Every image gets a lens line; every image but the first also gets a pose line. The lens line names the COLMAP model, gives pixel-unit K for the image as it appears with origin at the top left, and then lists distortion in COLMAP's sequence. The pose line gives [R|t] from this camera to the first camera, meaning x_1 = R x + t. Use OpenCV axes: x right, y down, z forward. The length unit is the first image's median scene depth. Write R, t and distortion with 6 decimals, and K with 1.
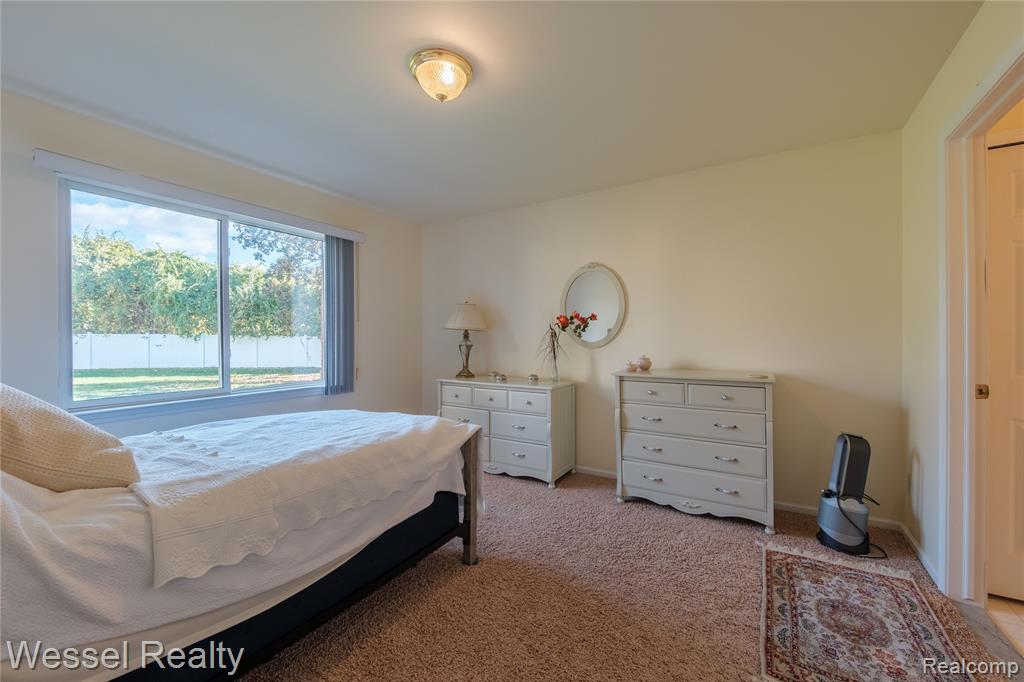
lens RADIAL K [[380.8, 0, 512.4], [0, 380.8, 339.6], [0, 0, 1]] dist [0.014430, -0.007112]
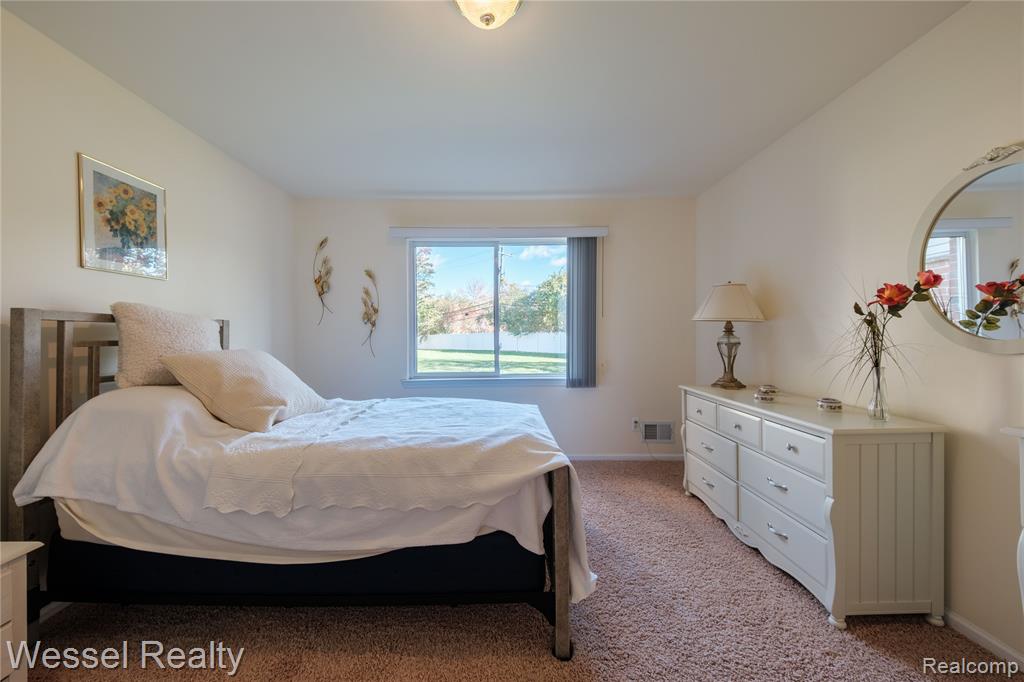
lens RADIAL K [[339.1, 0, 510.9], [0, 339.1, 337.4], [0, 0, 1]] dist [0.001664, -0.000752]
pose [[0.554026, 0.001793, -0.832498, 0.219356], [0.001922, 0.999992, 0.003432, 0.001128], [0.832497, -0.003501, 0.554018, 0.356404]]
